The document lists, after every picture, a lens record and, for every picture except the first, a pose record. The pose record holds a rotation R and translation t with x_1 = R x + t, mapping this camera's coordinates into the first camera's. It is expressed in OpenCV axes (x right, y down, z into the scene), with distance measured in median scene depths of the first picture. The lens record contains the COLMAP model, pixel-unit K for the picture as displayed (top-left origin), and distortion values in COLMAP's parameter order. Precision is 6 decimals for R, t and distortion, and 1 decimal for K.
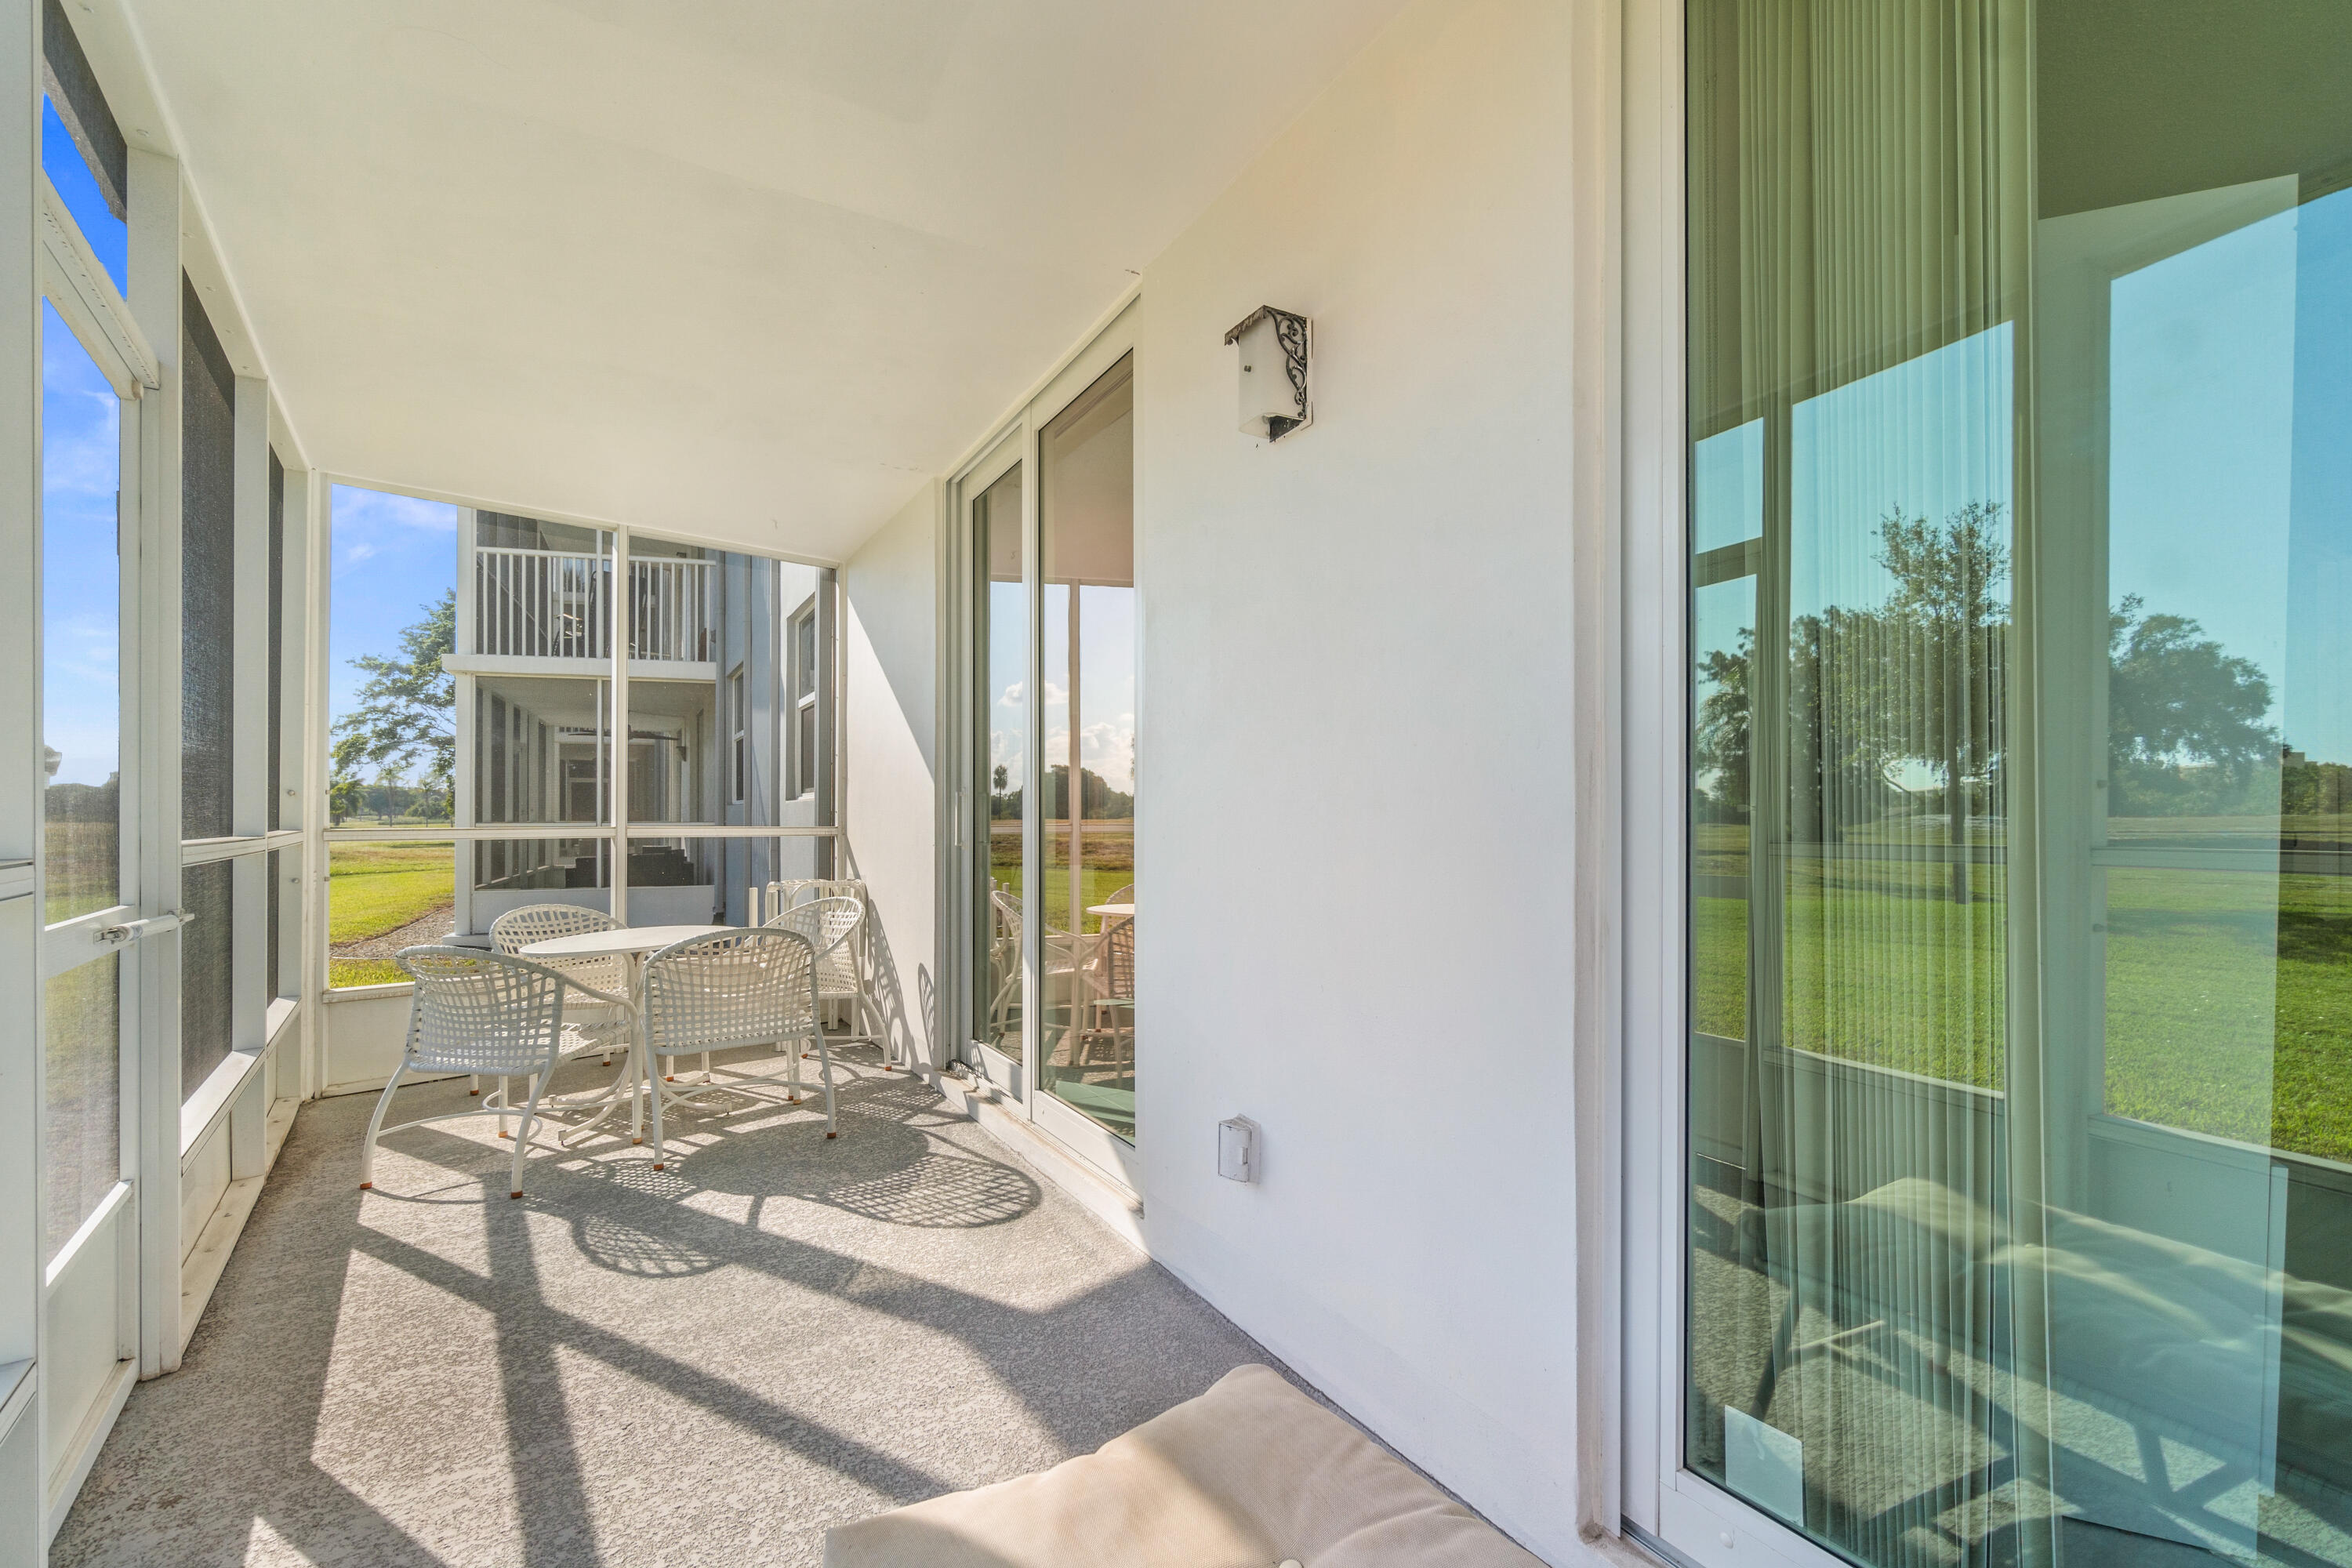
lens RADIAL K [[1029.0, 0, 1177.6], [0, 1029.0, 800.2], [0, 0, 1]] dist [-0.000809, 0.002243]
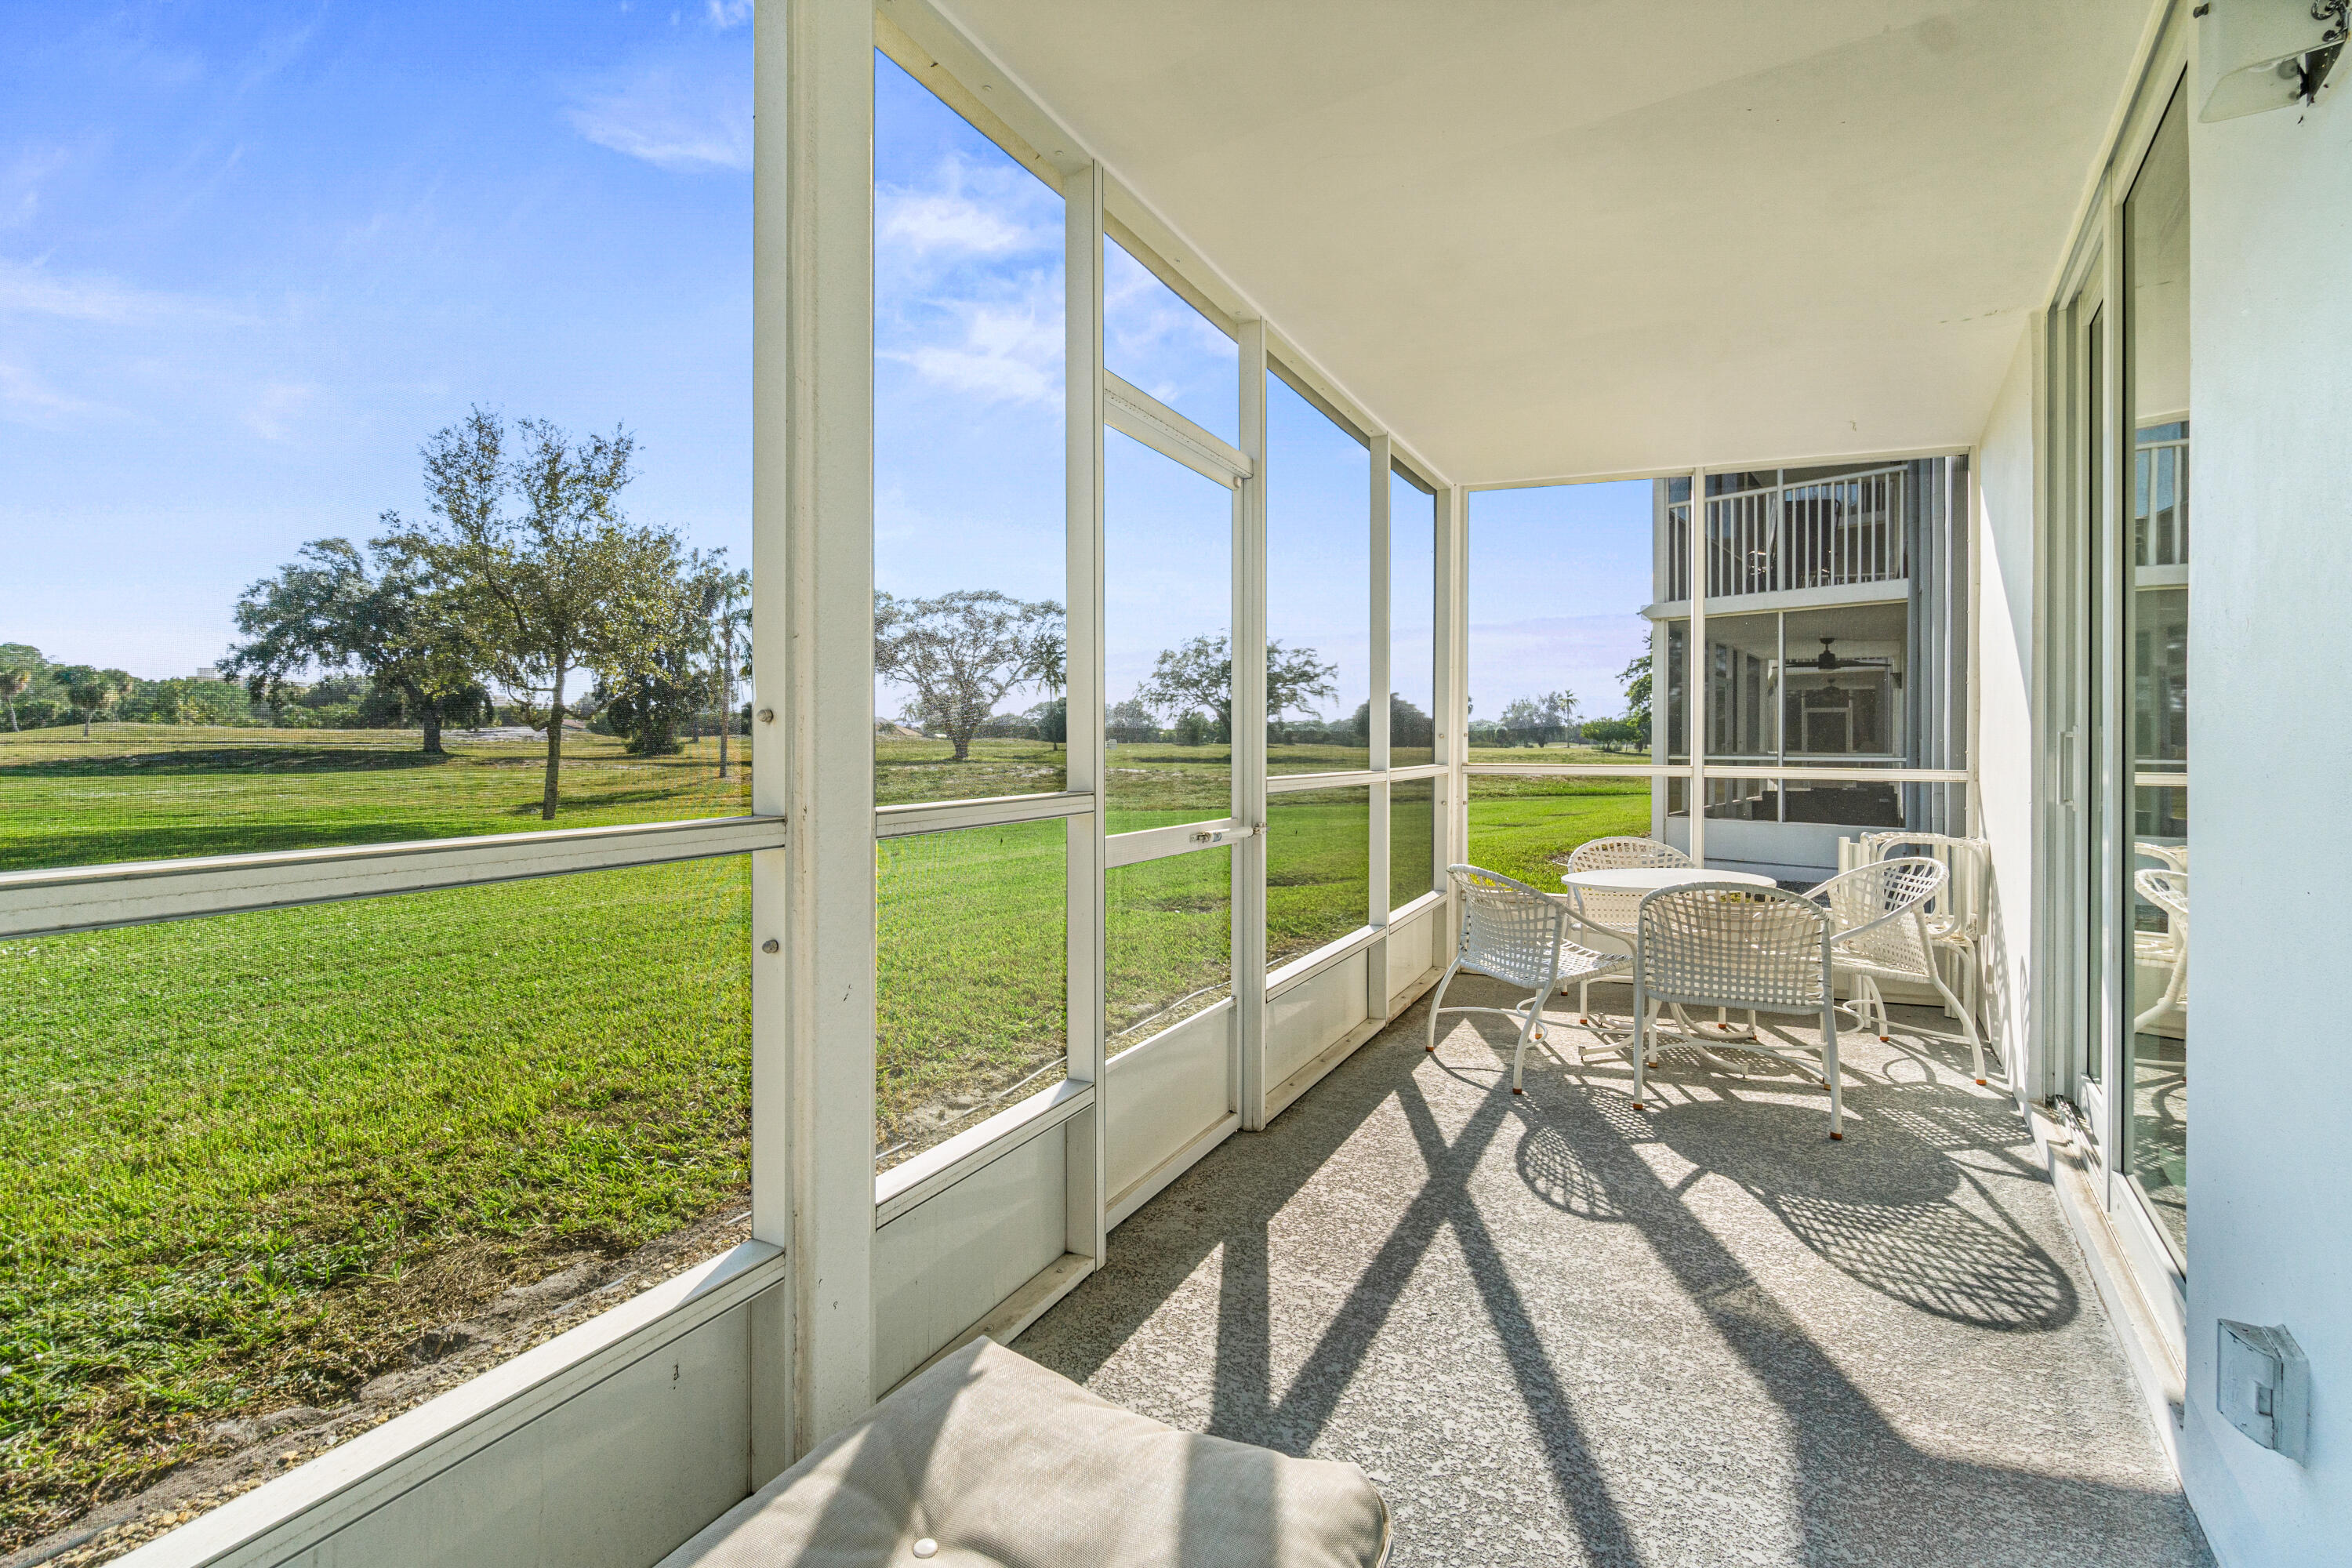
lens RADIAL K [[1029.0, 0, 1202.2], [0, 1029.0, 739.9], [0, 0, 1]] dist [-0.000809, 0.002243]
pose [[0.465920, 0.000978, -0.884827, 0.214403], [0.008219, 0.999951, 0.005433, -0.016215], [0.884789, -0.009804, 0.465889, 0.164292]]
